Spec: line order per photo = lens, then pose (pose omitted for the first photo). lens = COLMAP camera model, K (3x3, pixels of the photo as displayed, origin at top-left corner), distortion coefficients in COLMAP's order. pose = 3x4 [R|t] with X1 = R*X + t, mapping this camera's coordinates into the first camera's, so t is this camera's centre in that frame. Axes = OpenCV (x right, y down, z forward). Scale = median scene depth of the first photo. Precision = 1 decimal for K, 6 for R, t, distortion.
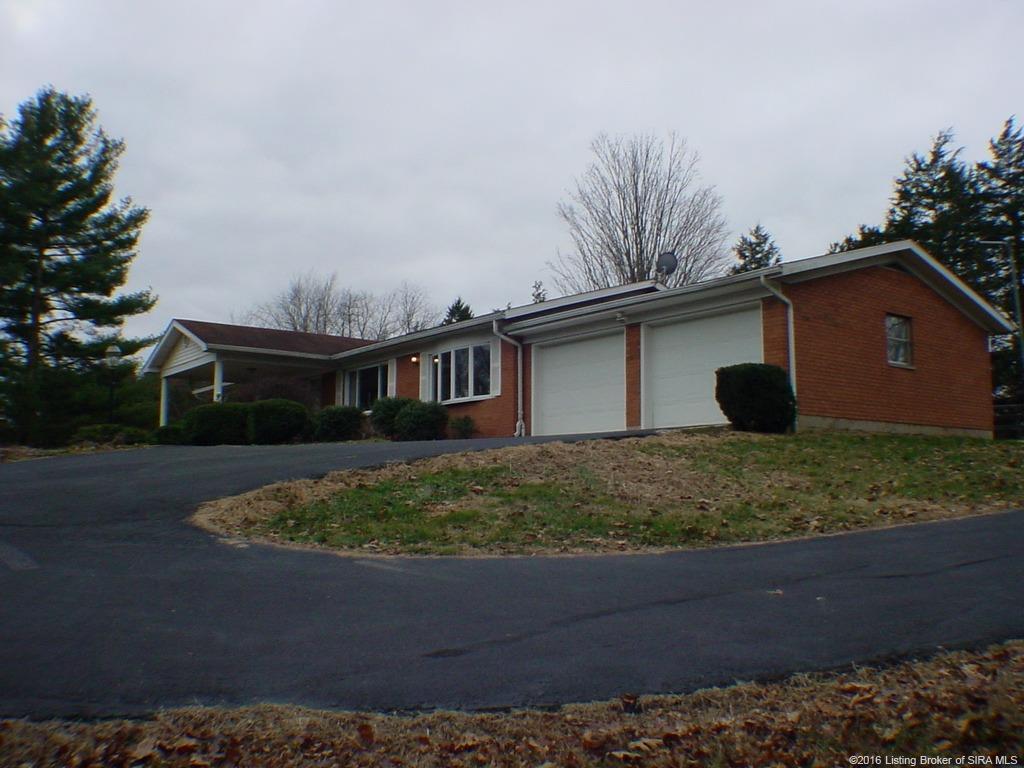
lens RADIAL K [[986.1, 0, 512.0], [0, 986.1, 384.0], [0, 0, 1]] dist [-0.238756, 0.155506]
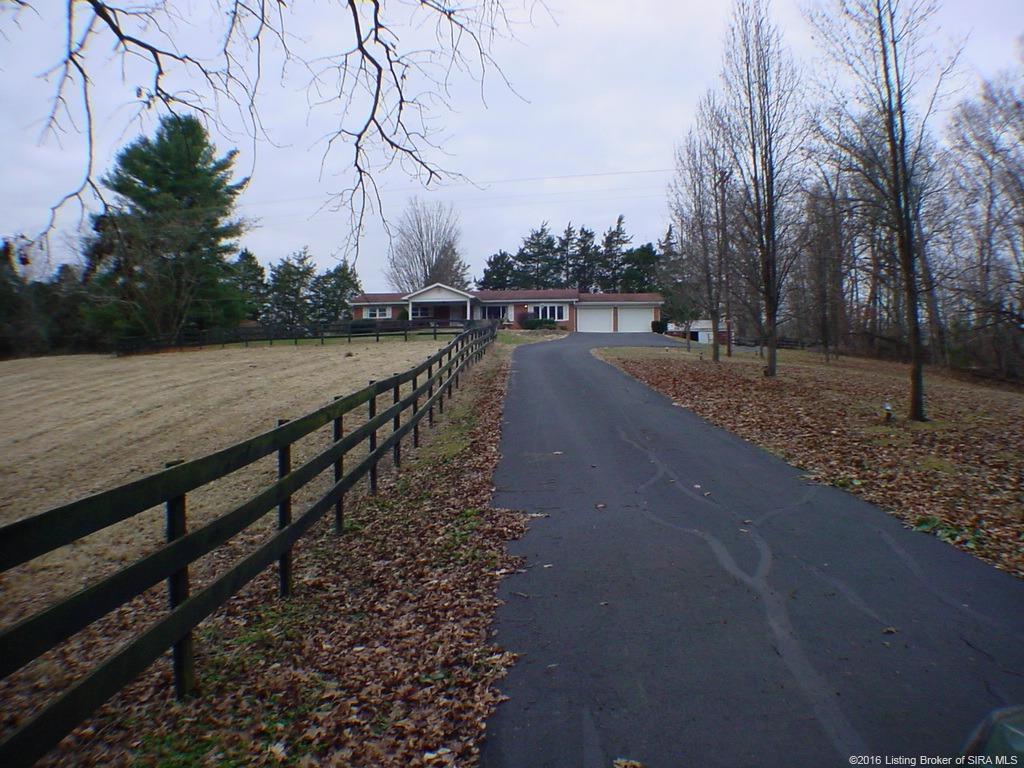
lens RADIAL K [[805.4, 0, 512.0], [0, 805.4, 384.0], [0, 0, 1]] dist [-0.273286, 0.118519]
pose [[0.678855, 0.000357, 0.734272, -1.793433], [-0.079714, 0.994125, 0.073215, 0.034472], [-0.729933, -0.108234, 0.674896, -0.691562]]
